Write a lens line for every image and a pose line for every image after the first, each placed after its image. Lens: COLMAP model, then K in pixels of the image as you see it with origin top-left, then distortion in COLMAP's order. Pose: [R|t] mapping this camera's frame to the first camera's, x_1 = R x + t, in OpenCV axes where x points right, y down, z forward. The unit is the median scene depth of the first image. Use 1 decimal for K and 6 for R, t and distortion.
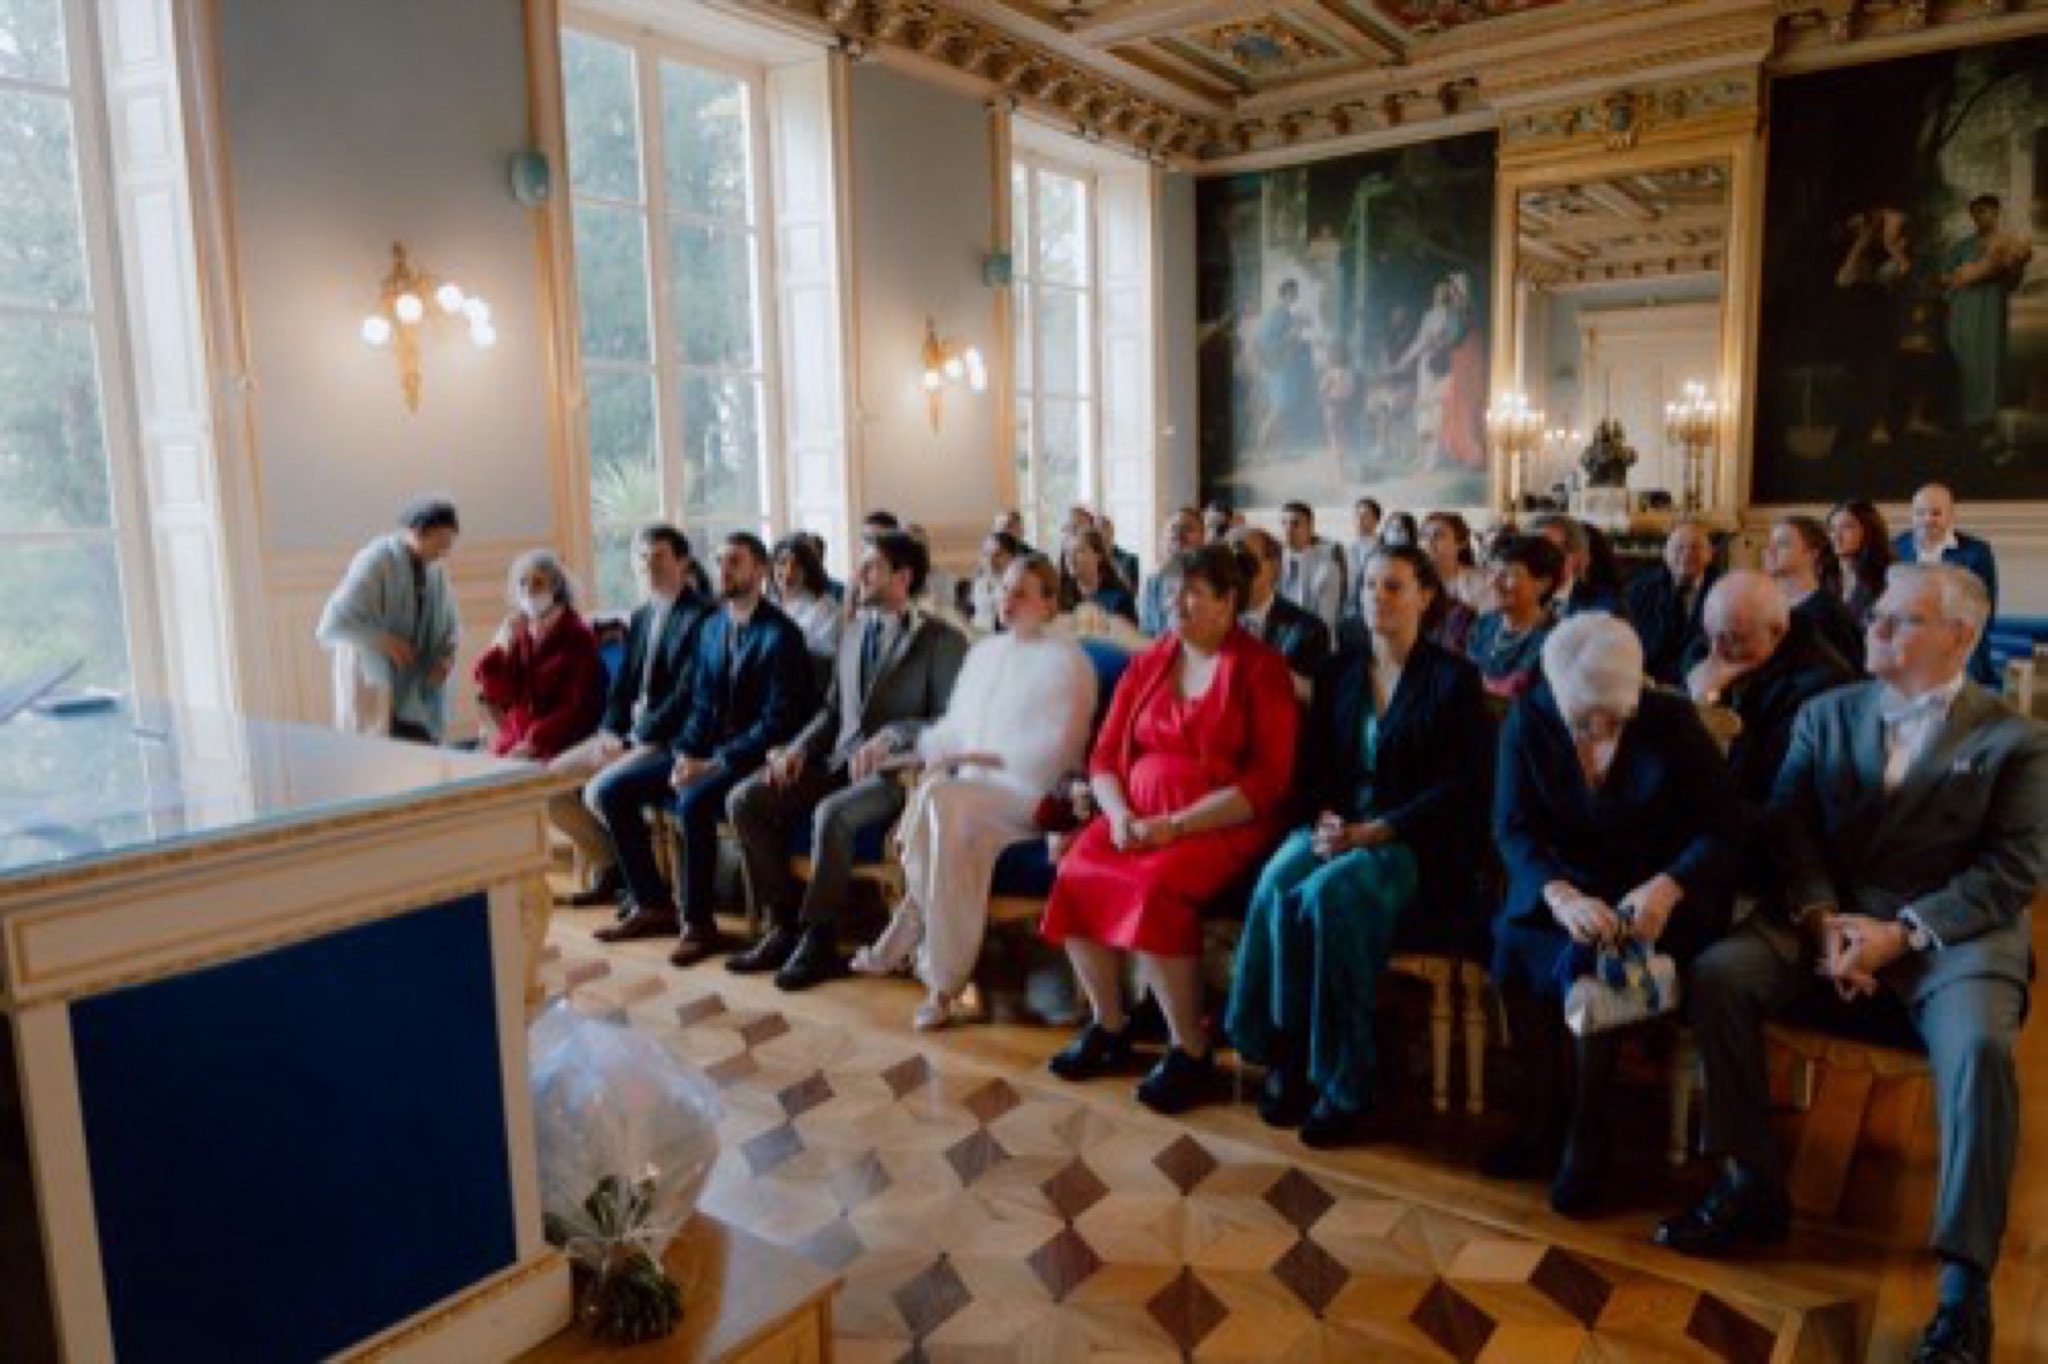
lens RADIAL K [[1367.7, 0, 1018.4], [0, 1367.7, 690.1], [0, 0, 1]] dist [-0.016569, -0.001206]
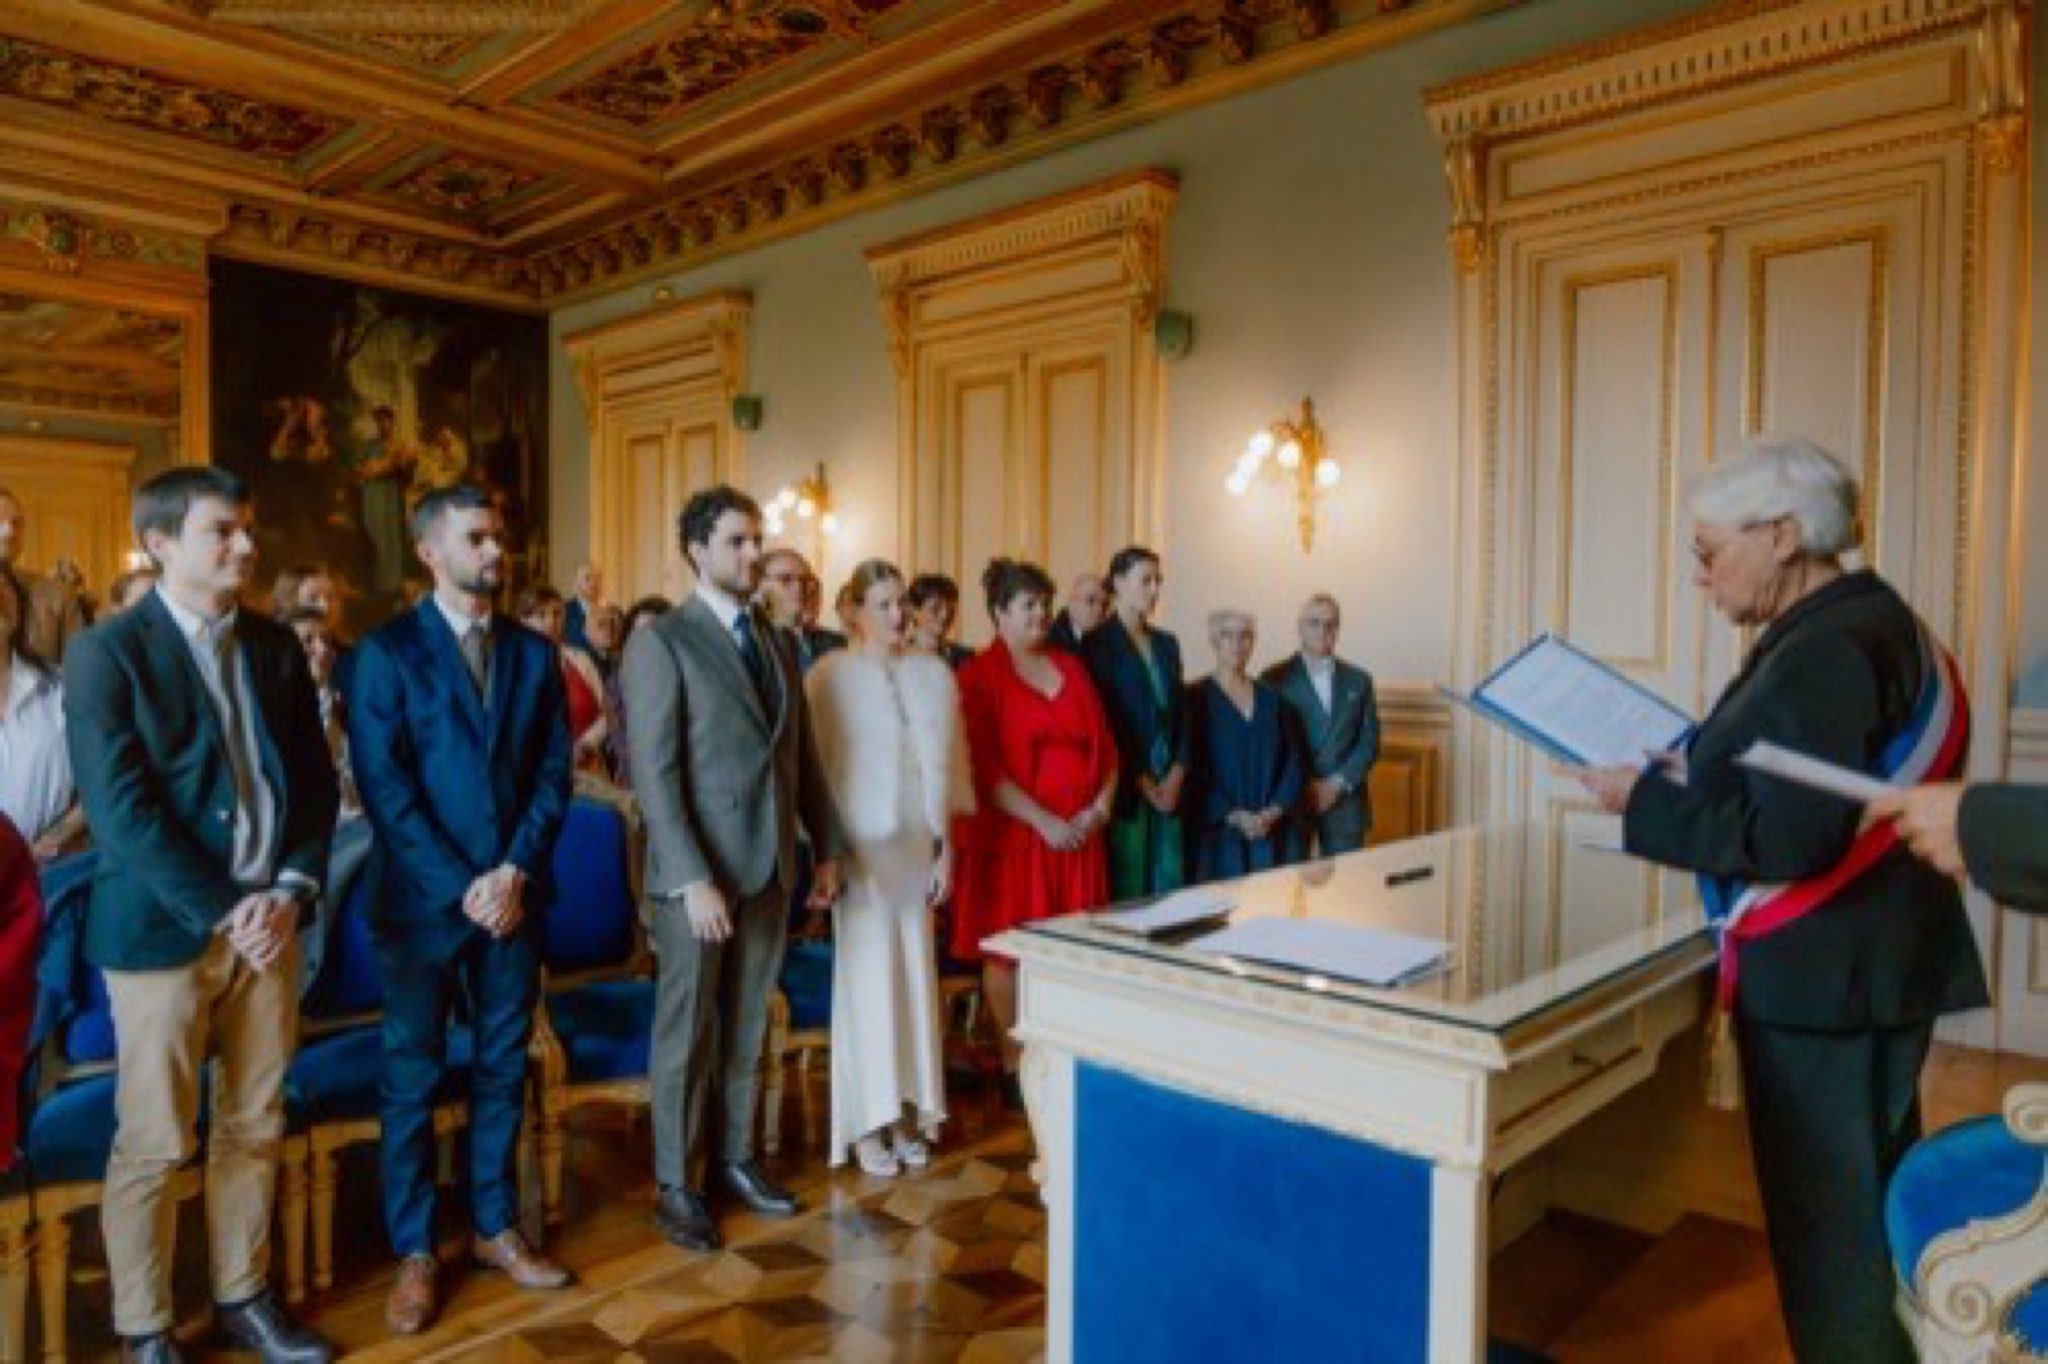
lens RADIAL K [[1367.7, 0, 1016.6], [0, 1367.7, 678.4], [0, 0, 1]] dist [-0.016569, -0.001206]
pose [[0.119701, -0.004404, 0.992800, -0.434128], [0.127118, 0.991827, -0.010927, -0.035700], [-0.984638, 0.127511, 0.119283, 0.316357]]
